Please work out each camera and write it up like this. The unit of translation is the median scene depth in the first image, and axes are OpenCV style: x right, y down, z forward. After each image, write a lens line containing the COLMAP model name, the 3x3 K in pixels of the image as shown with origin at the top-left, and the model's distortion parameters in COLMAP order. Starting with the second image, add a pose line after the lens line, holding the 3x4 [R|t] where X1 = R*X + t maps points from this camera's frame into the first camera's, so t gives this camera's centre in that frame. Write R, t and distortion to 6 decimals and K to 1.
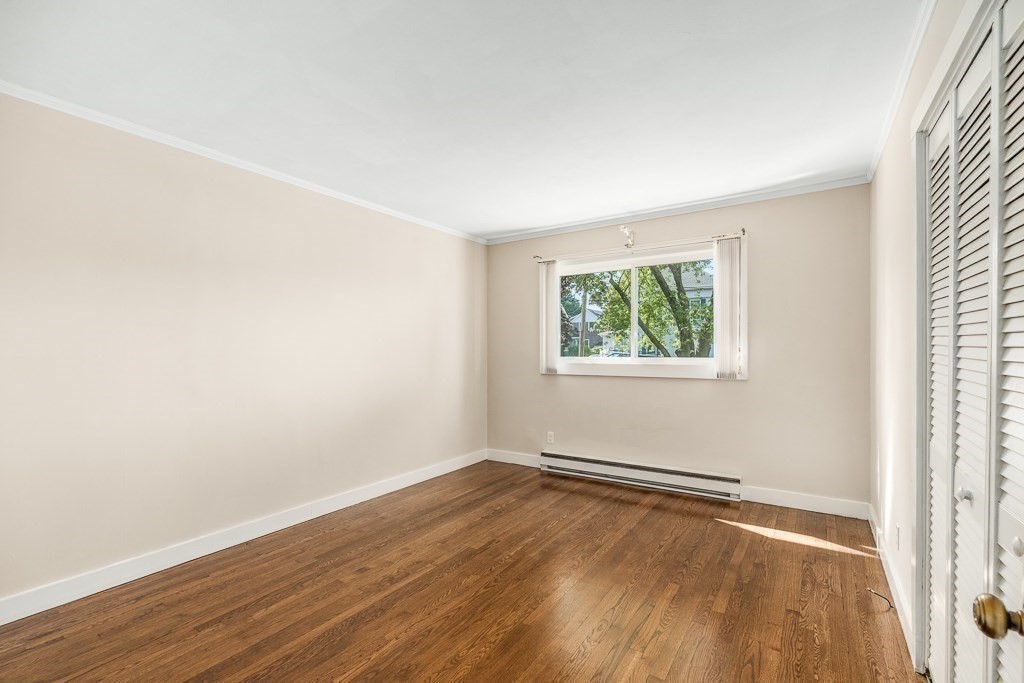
lens RADIAL K [[446.9, 0, 512.1], [0, 446.9, 345.4], [0, 0, 1]] dist [-0.014179, -0.000130]
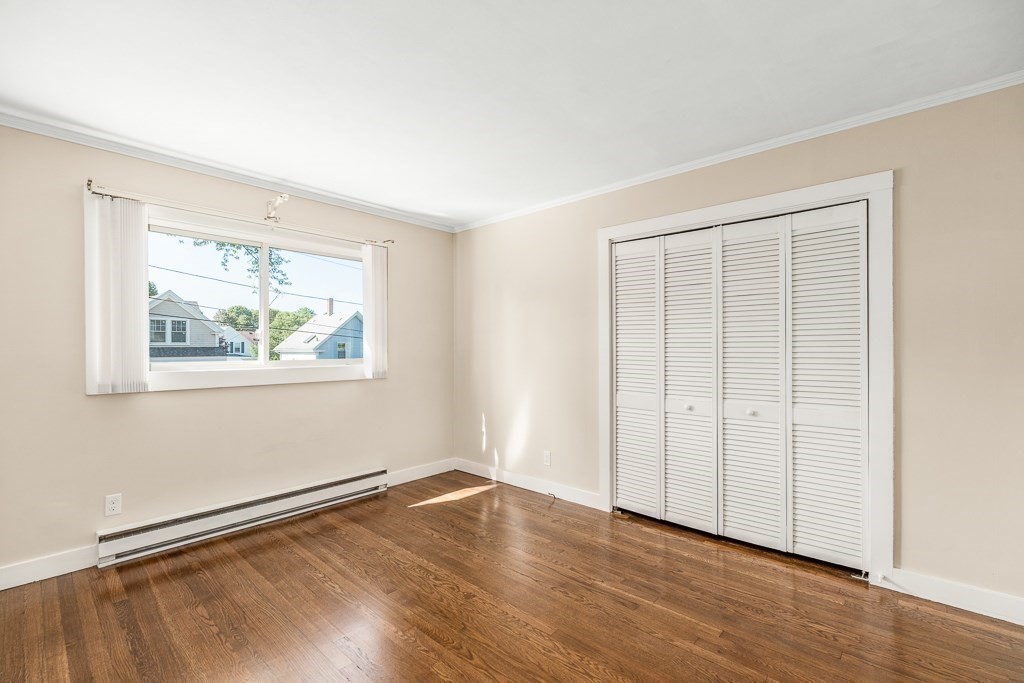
lens RADIAL K [[454.1, 0, 514.1], [0, 454.1, 344.8], [0, 0, 1]] dist [-0.001208, -0.000172]
pose [[0.144780, 0.009373, 0.989419, -0.527867], [-0.006527, 0.999942, -0.008518, 0.003943], [-0.989442, -0.005225, 0.144833, 0.514655]]
